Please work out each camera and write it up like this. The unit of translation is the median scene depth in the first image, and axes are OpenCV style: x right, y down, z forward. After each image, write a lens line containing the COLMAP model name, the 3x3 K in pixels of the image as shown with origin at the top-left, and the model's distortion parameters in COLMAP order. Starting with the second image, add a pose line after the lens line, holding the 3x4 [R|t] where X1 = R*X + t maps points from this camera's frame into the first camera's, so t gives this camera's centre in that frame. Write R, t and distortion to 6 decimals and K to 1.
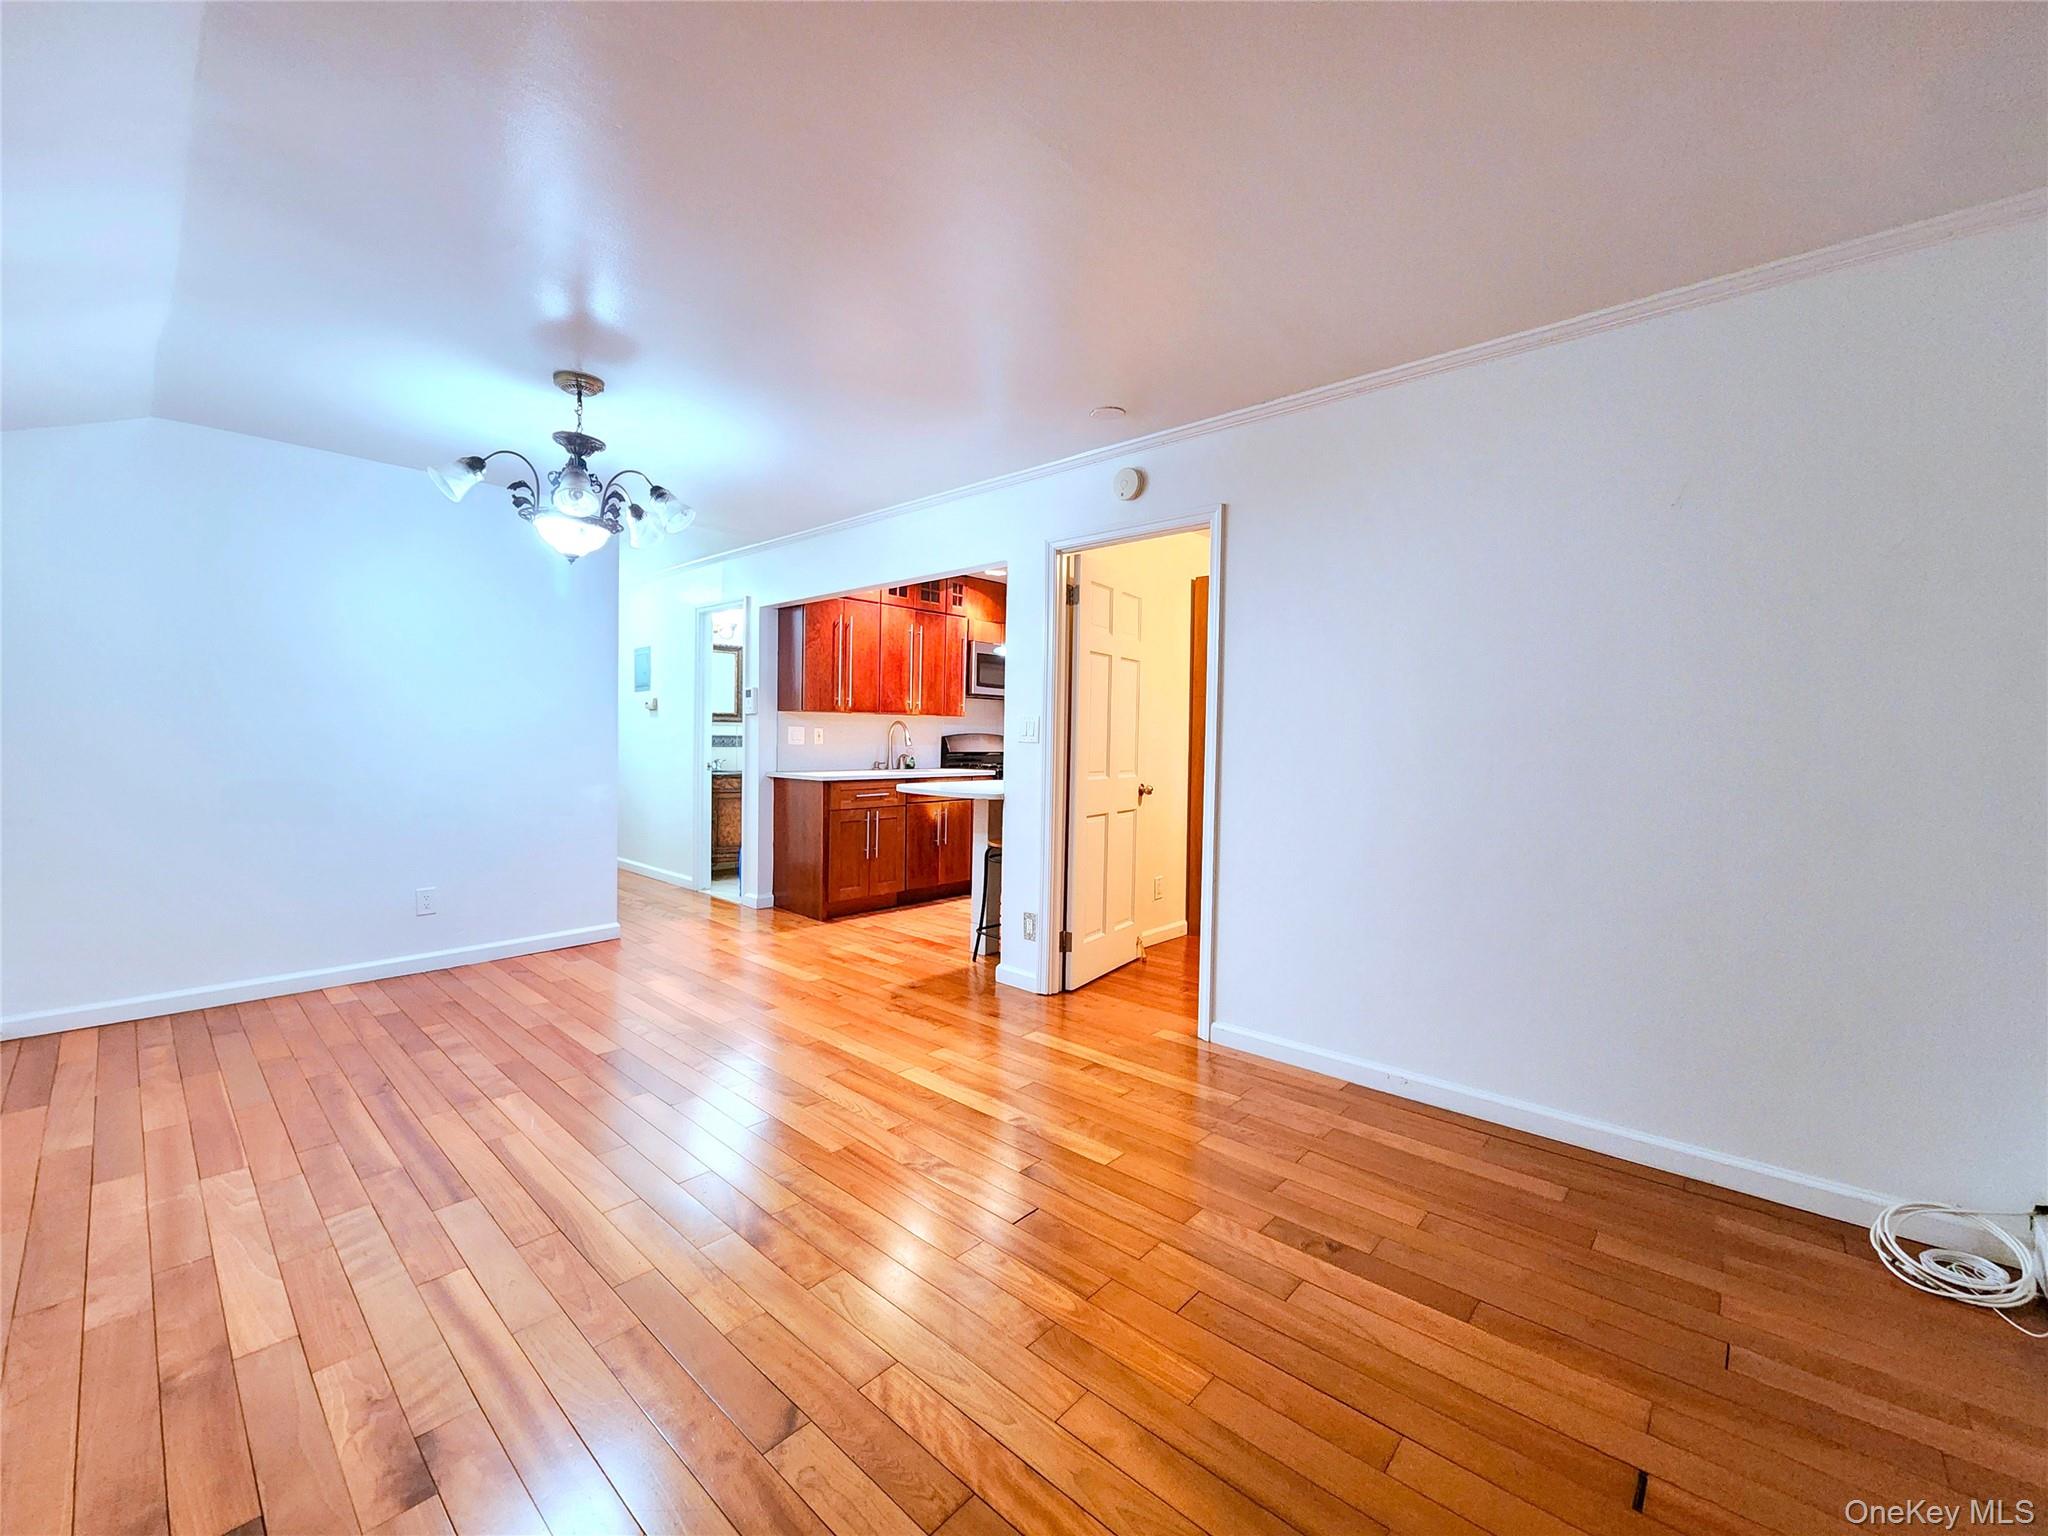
lens RADIAL K [[832.5, 0, 975.3], [0, 832.5, 755.5], [0, 0, 1]] dist [0.001672, 0.000235]
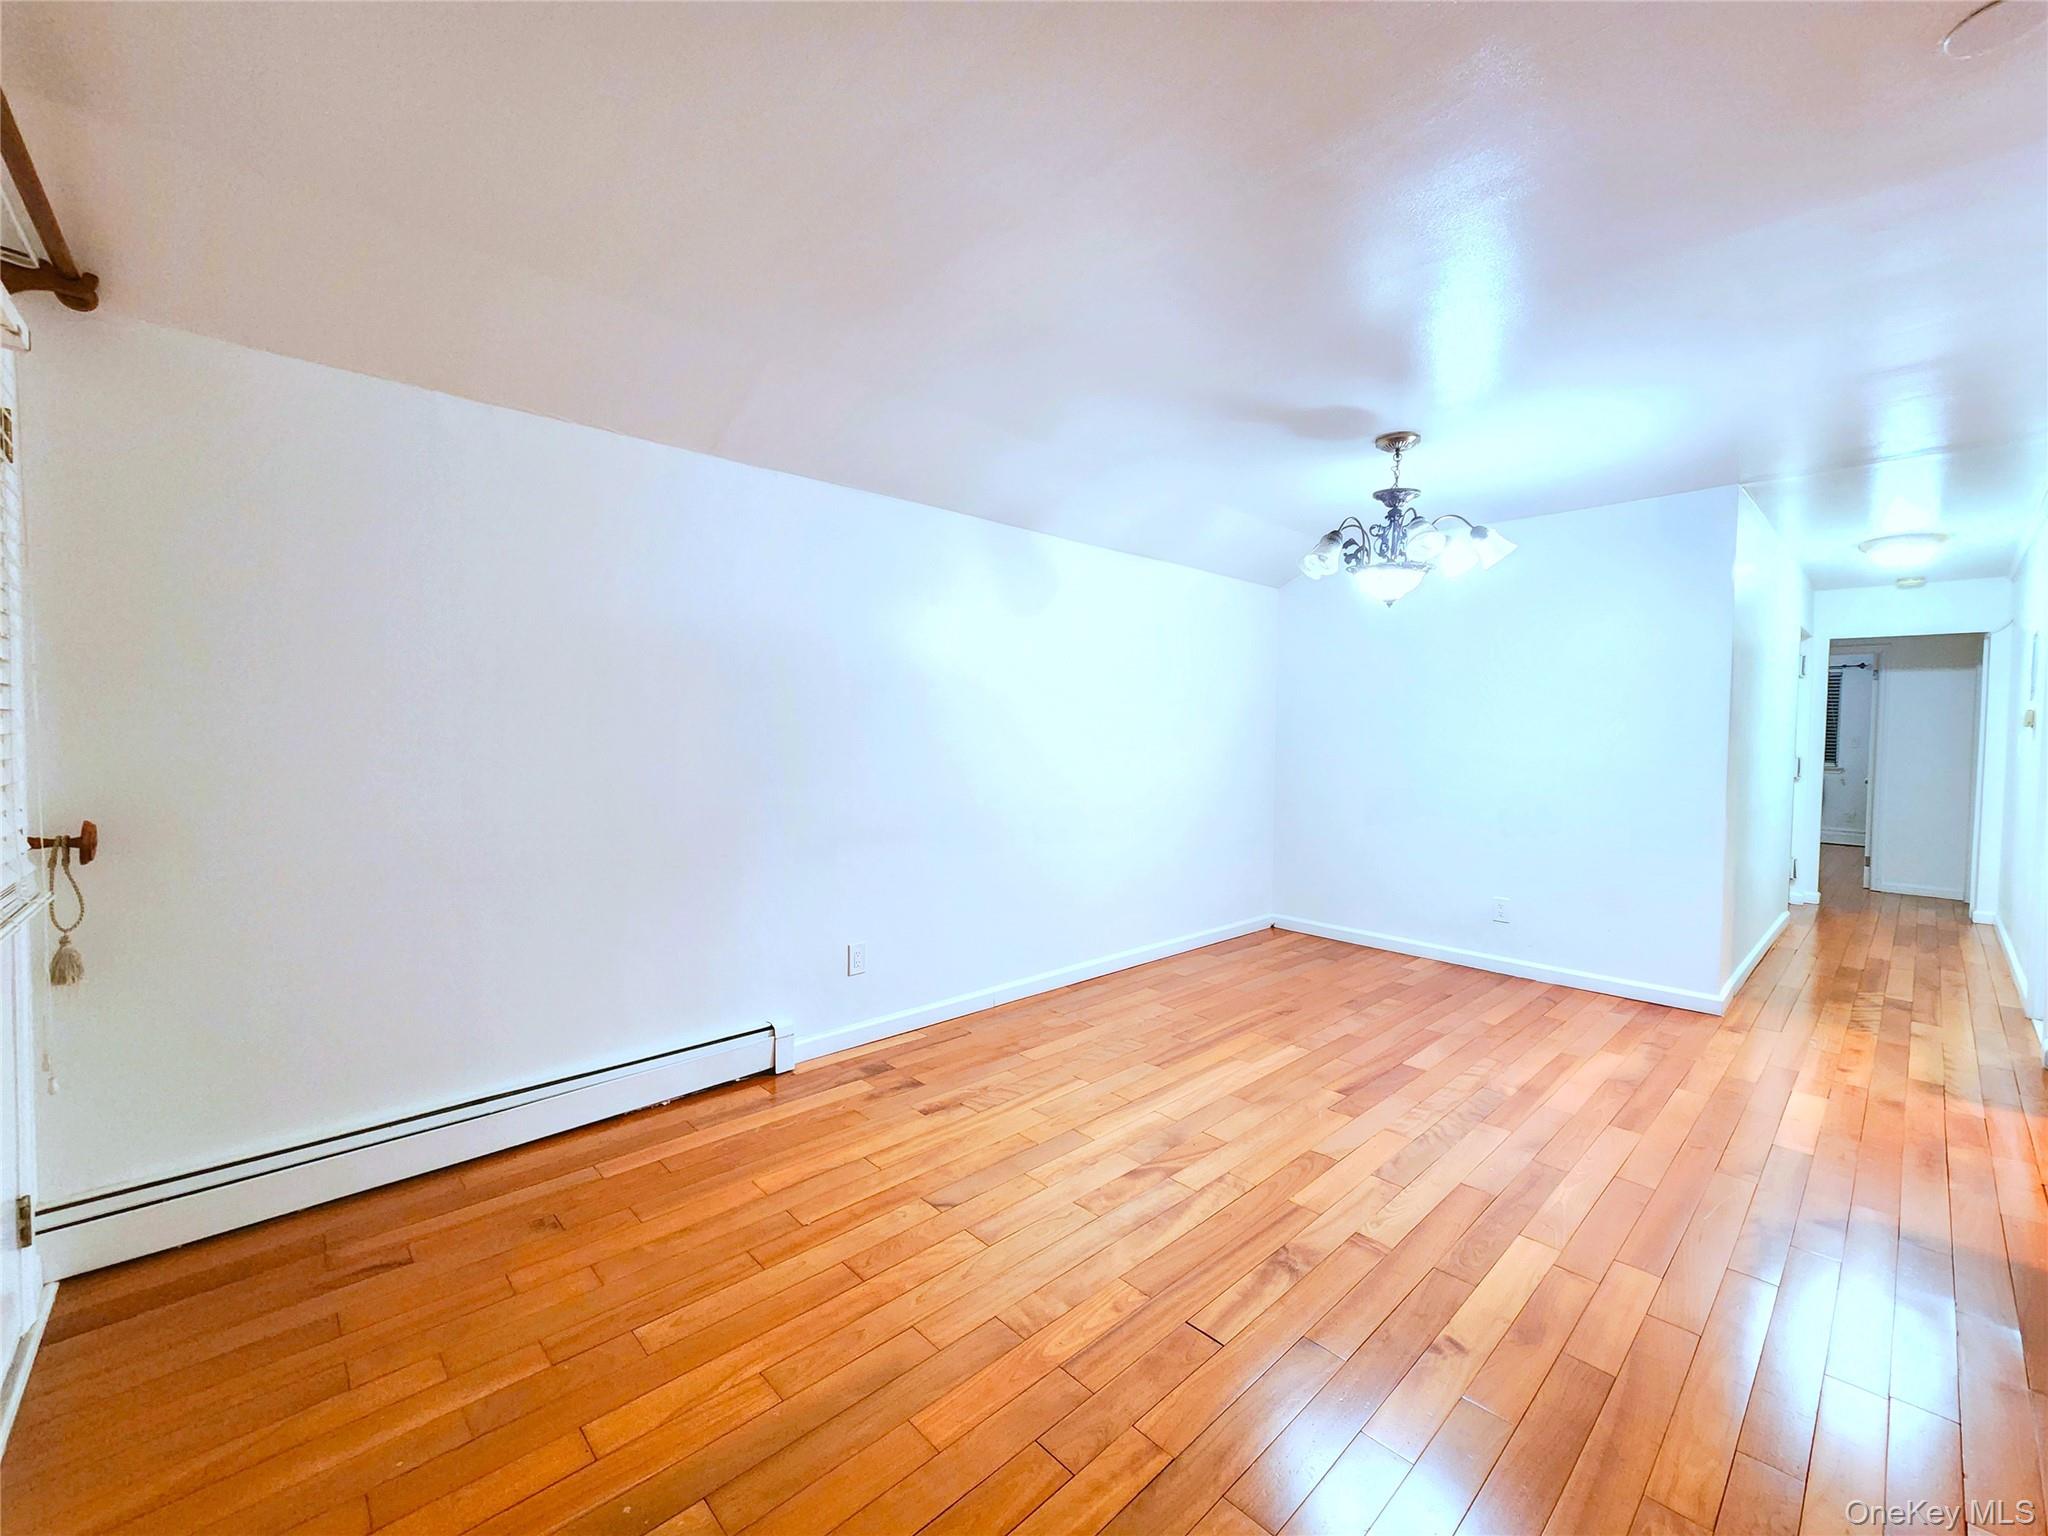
lens RADIAL K [[839.2, 0, 1040.6], [0, 839.2, 756.5], [0, 0, 1]] dist [0.000364, -0.000016]
pose [[-0.037345, 0.018465, -0.999132, 0.347190], [-0.038391, 0.999065, 0.019899, -0.018513], [0.998565, 0.039101, -0.036601, 0.318500]]
